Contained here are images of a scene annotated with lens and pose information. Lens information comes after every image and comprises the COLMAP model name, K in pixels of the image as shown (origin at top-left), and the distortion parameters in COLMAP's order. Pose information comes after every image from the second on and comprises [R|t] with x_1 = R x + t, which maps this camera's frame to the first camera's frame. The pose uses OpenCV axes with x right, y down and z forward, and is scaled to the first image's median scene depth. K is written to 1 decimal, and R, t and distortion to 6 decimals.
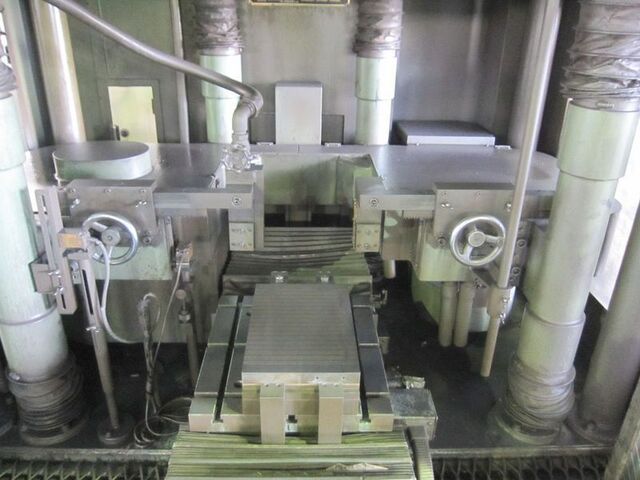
lens RADIAL K [[527.7, 0, 320.0], [0, 527.7, 240.0], [0, 0, 1]] dist [-0.061169, 0.014269]
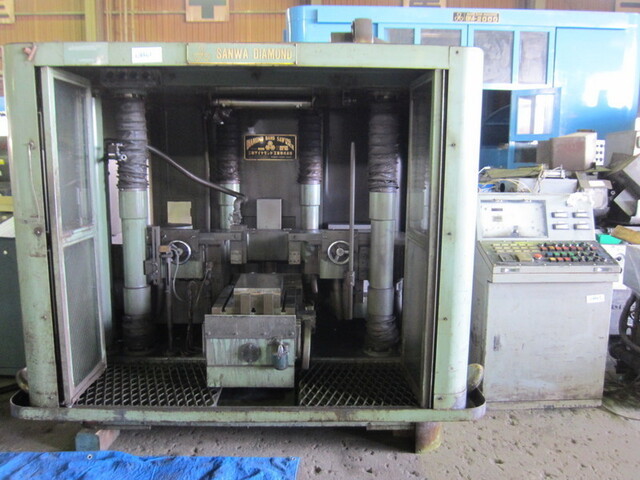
lens RADIAL K [[527.7, 0, 320.0], [0, 527.7, 240.0], [0, 0, 1]] dist [-0.061169, 0.014269]
pose [[0.999916, -0.012833, -0.001983, 0.175427], [0.011749, 0.959133, -0.282712, 0.472945], [0.005530, 0.282665, 0.959203, -0.957191]]
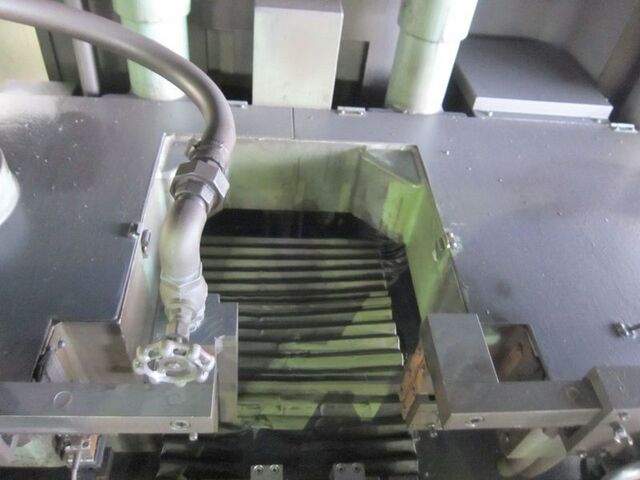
lens RADIAL K [[527.7, 0, 320.0], [0, 527.7, 240.0], [0, 0, 1]] dist [-0.061169, 0.014269]
pose [[0.996463, 0.033154, 0.077221, -0.061402], [-0.058056, 0.935950, 0.347313, -0.301584], [-0.060761, -0.350568, 0.934564, 0.502828]]
